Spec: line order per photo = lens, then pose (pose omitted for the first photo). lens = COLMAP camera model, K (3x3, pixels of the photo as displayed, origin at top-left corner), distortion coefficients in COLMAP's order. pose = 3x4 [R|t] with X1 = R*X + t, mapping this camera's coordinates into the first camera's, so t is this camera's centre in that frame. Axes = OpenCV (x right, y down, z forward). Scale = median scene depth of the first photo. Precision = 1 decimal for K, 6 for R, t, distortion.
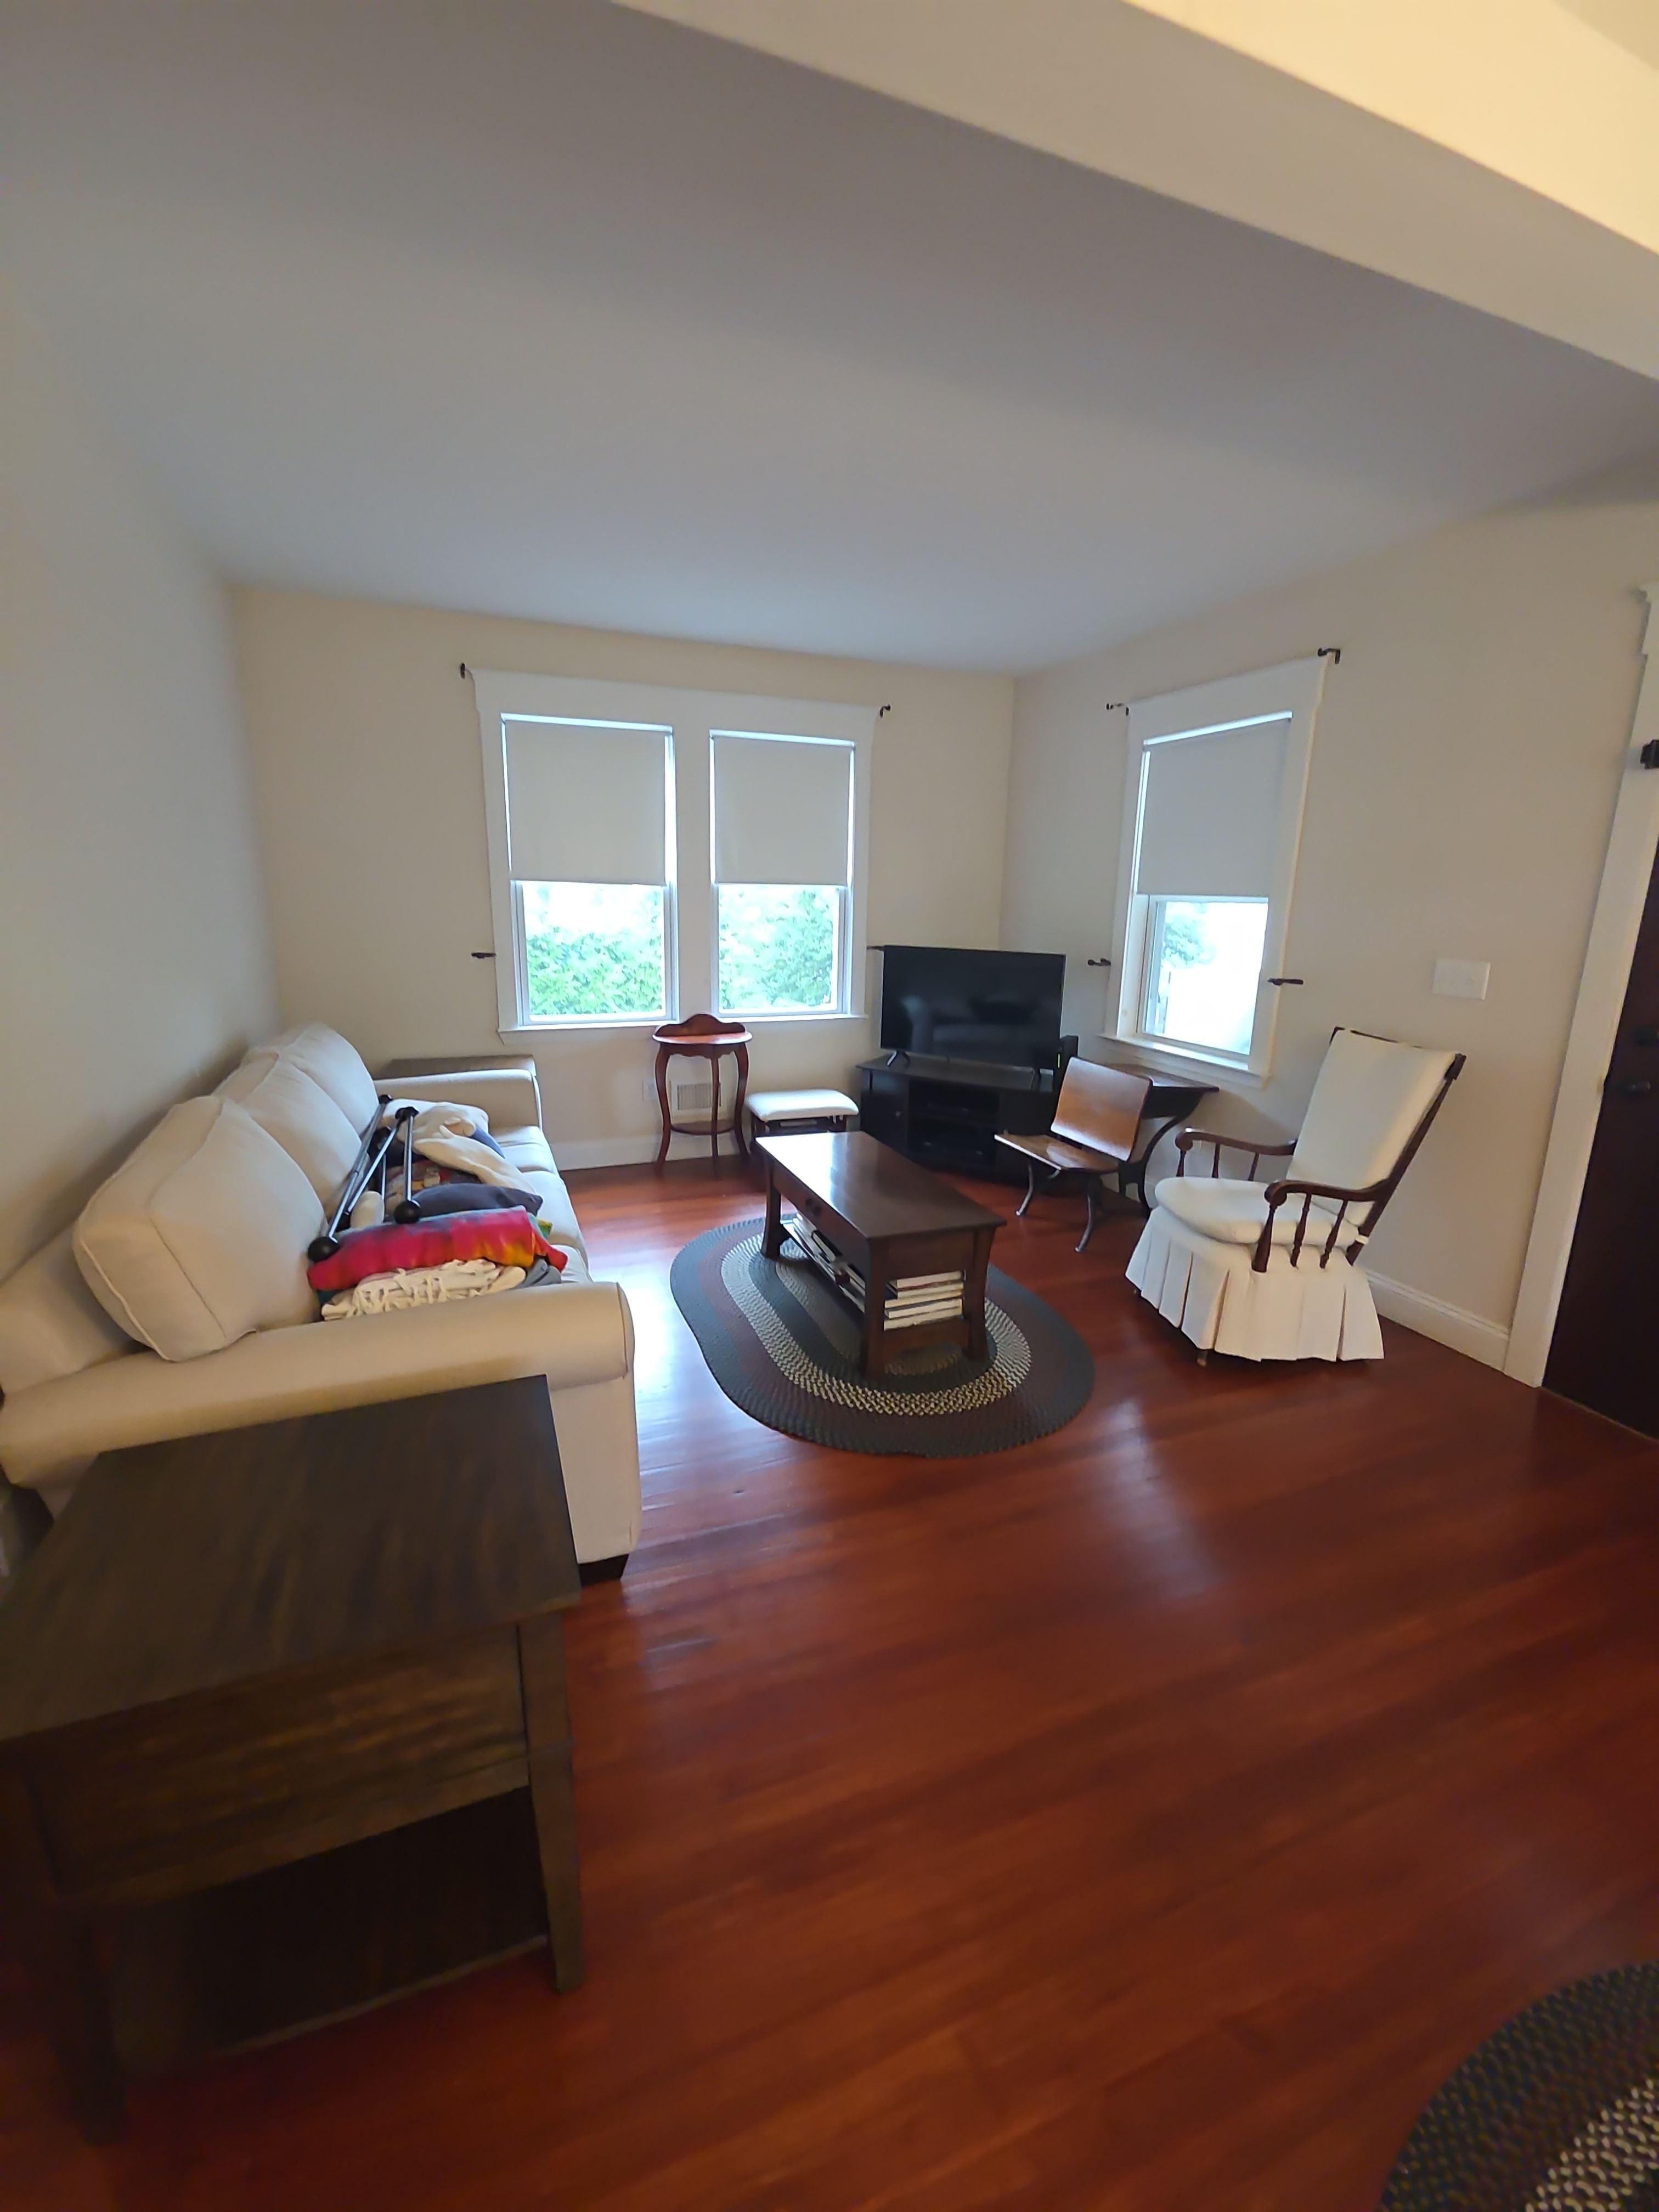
lens RADIAL K [[896.9, 0, 820.0], [0, 896.9, 1095.4], [0, 0, 1]] dist [0.000443, -0.000168]
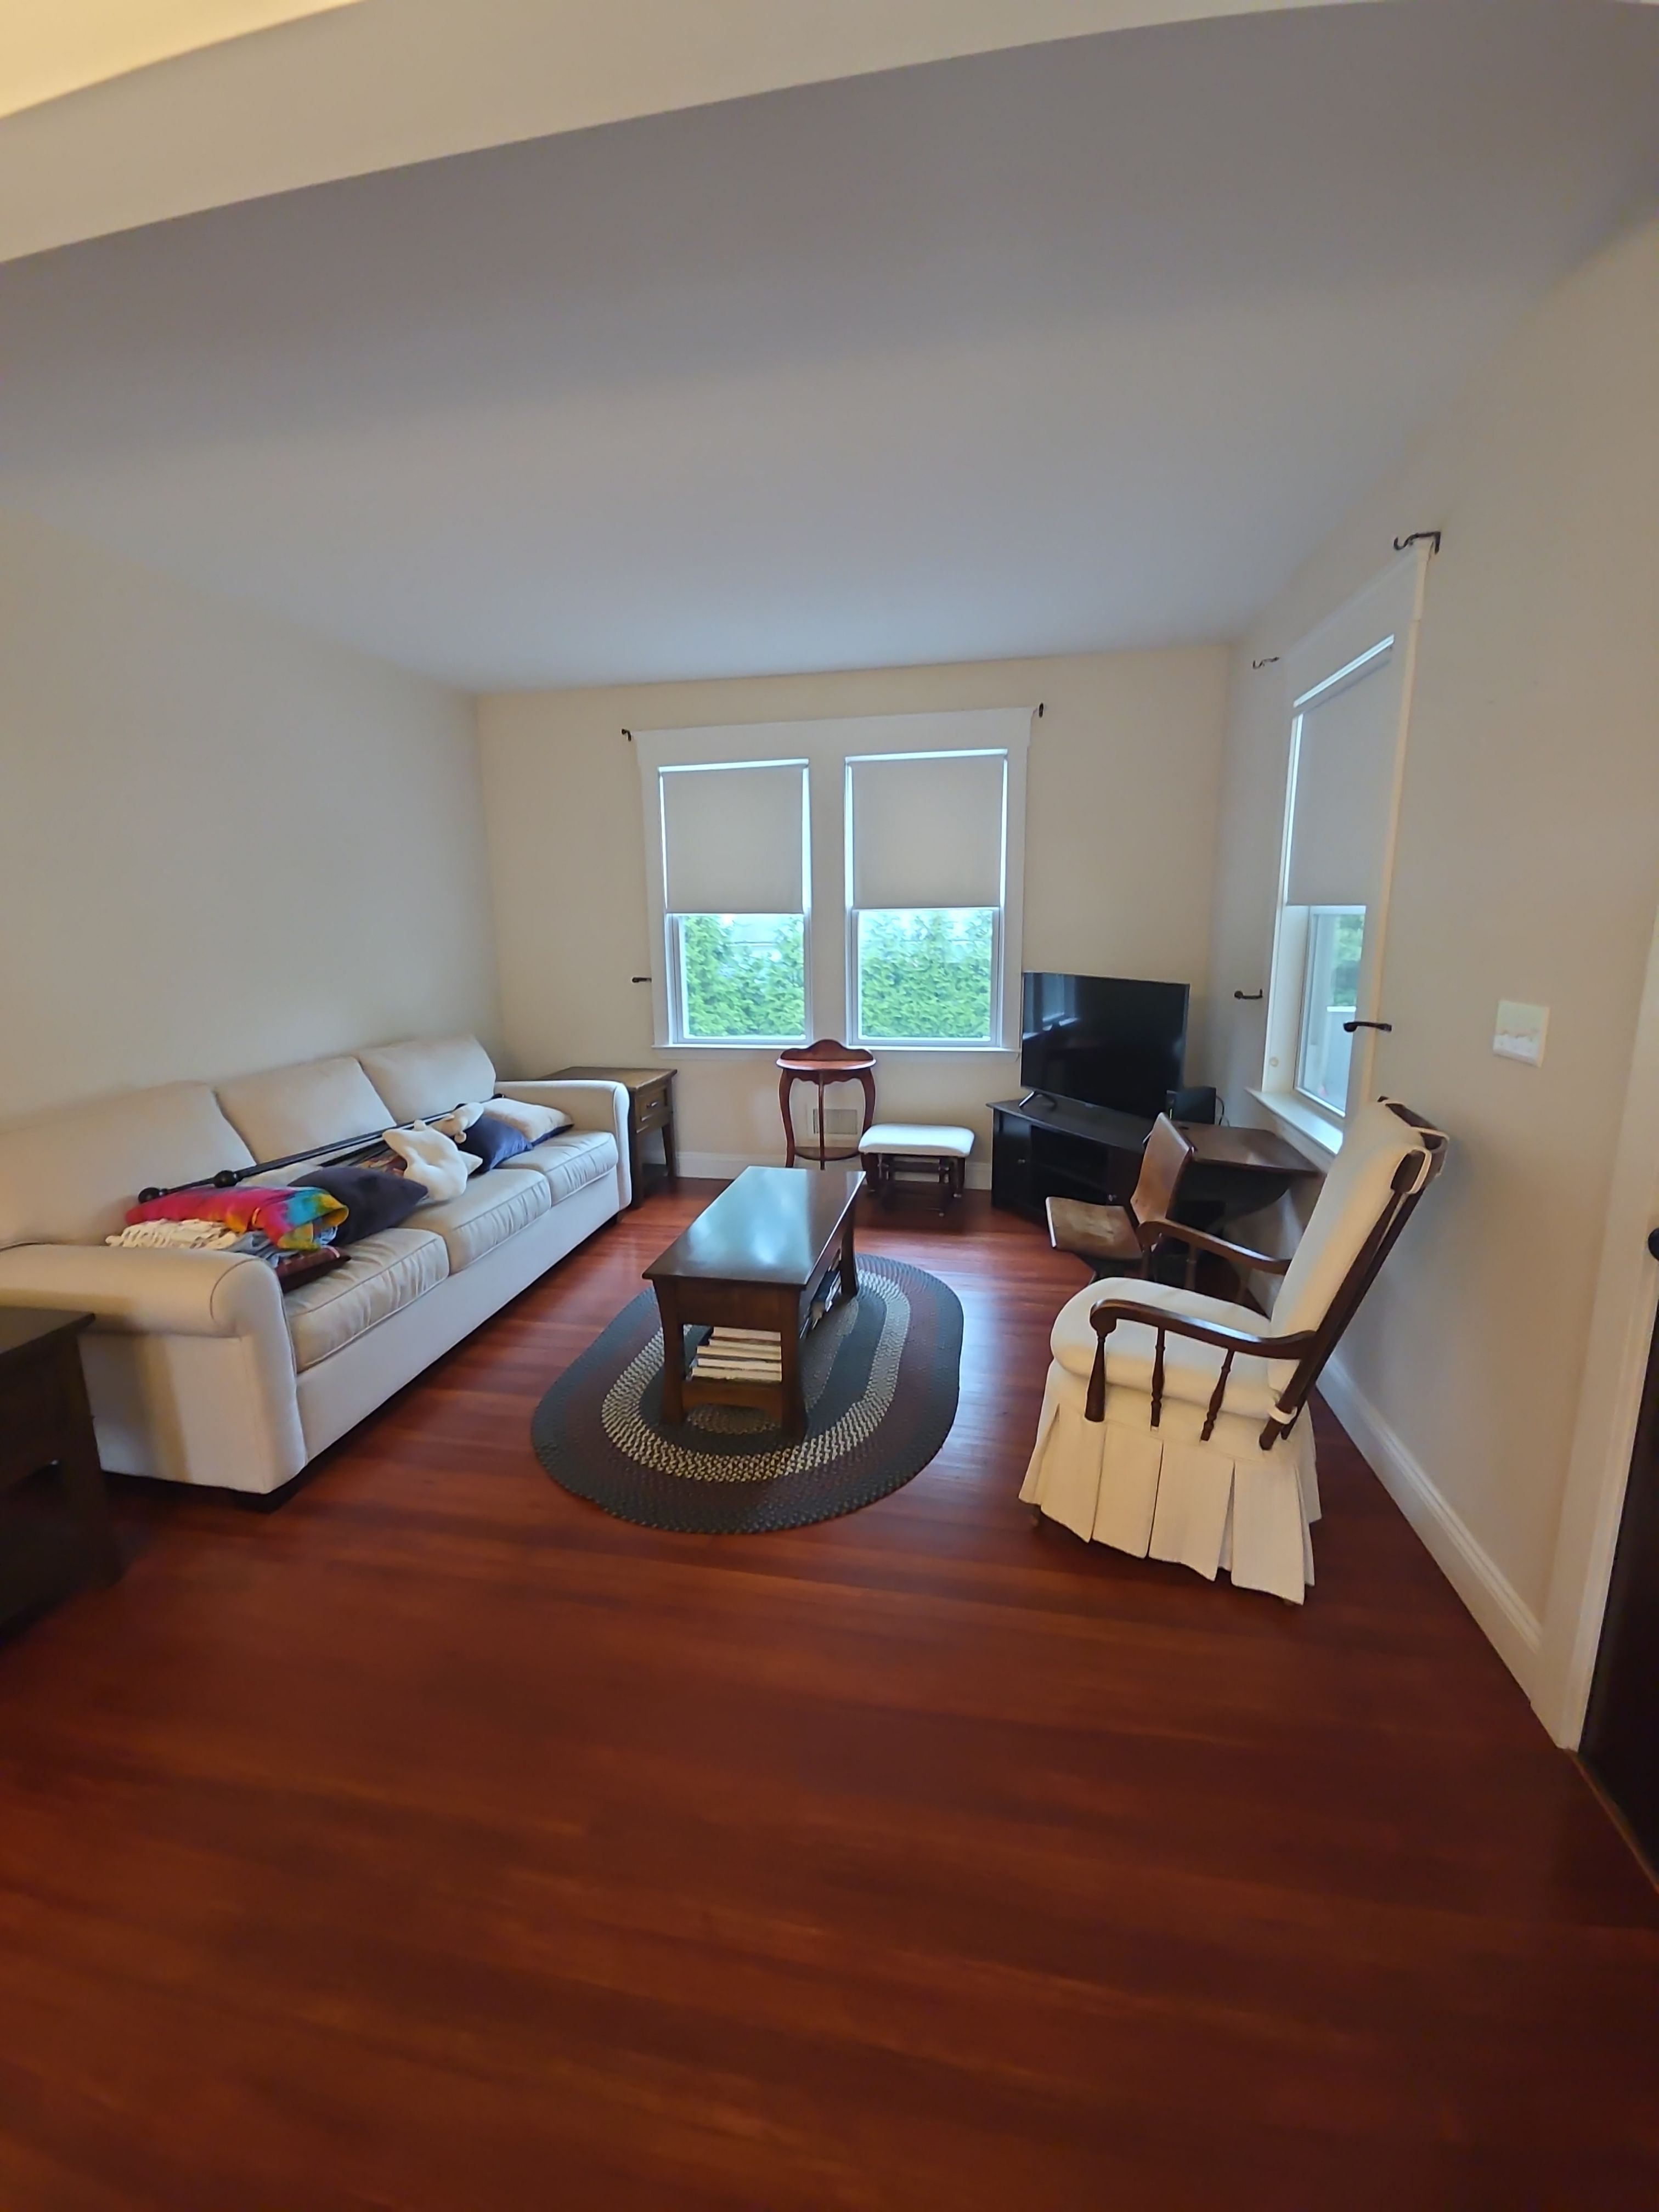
lens RADIAL K [[896.9, 0, 820.0], [0, 896.9, 1095.4], [0, 0, 1]] dist [0.000443, -0.000168]
pose [[0.848531, 0.074921, -0.523815, 0.411484], [-0.089407, 0.995992, -0.002375, -0.027283], [0.521538, 0.048848, 0.851829, 0.155154]]
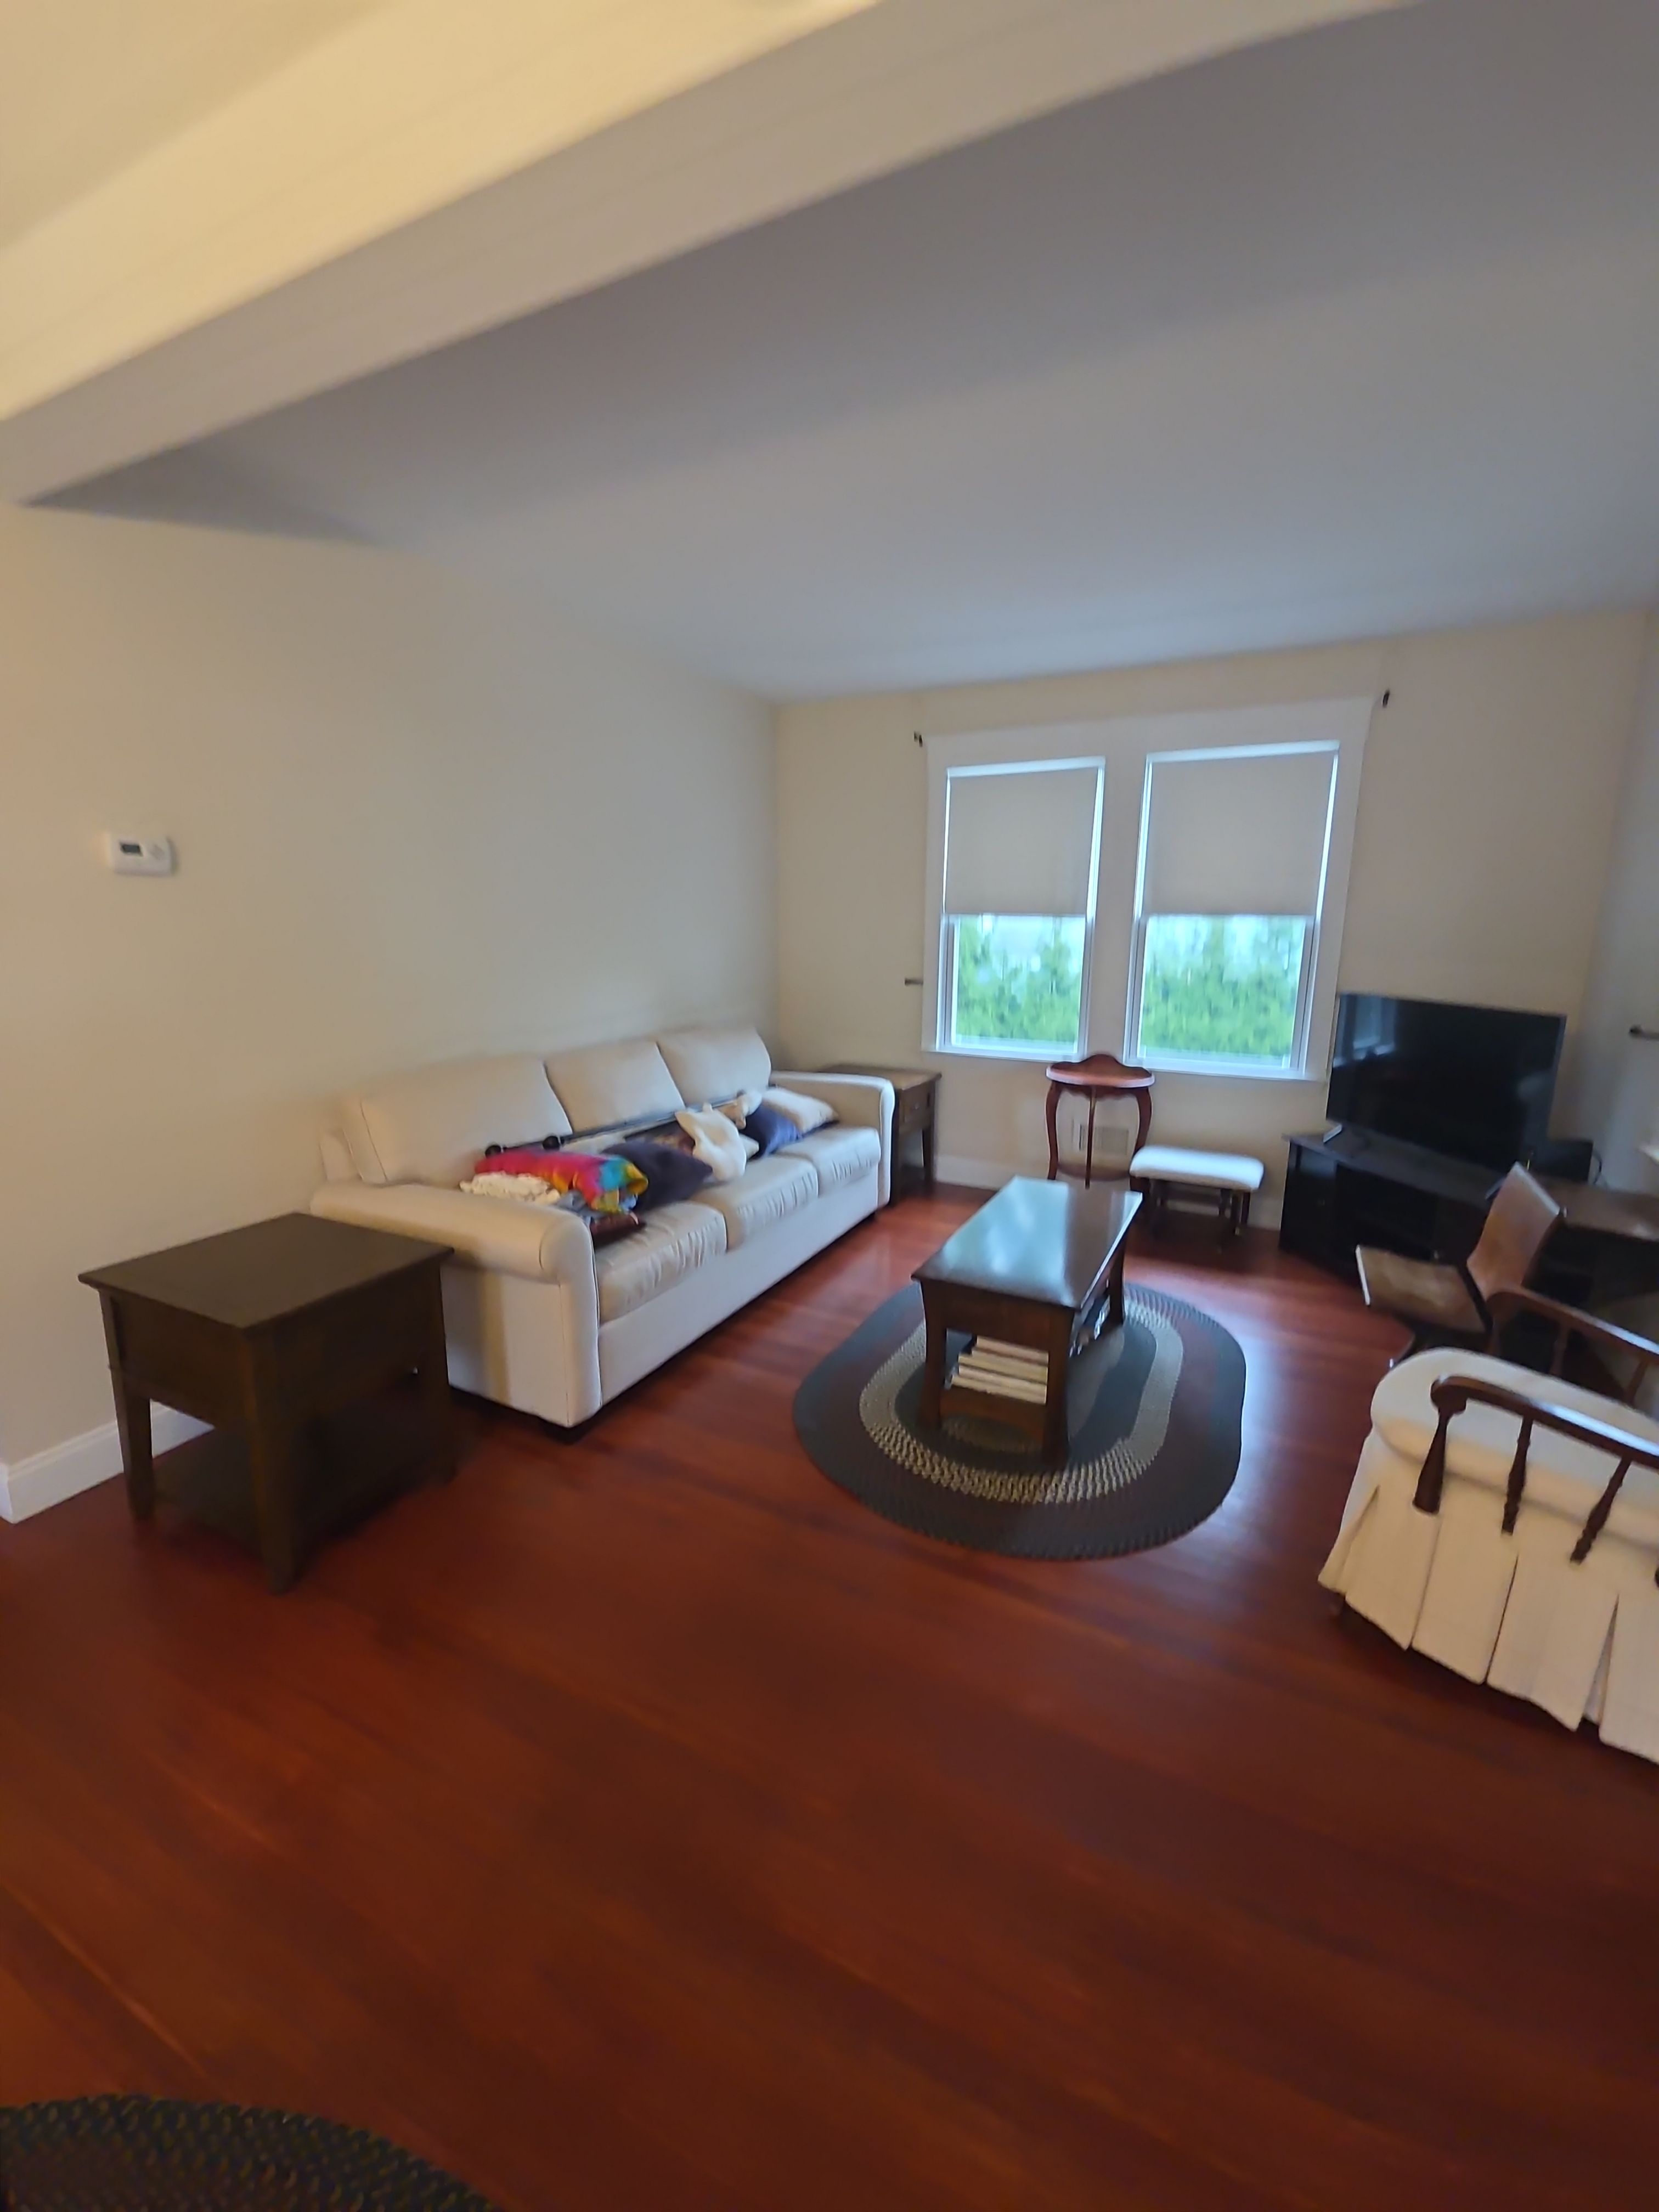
lens RADIAL K [[896.9, 0, 820.0], [0, 896.9, 1095.4], [0, 0, 1]] dist [0.000443, -0.000168]
pose [[0.671079, 0.132296, -0.729487, 0.388966], [-0.164760, 0.985958, 0.027240, -0.024014], [0.722847, 0.101910, 0.683452, 0.142288]]
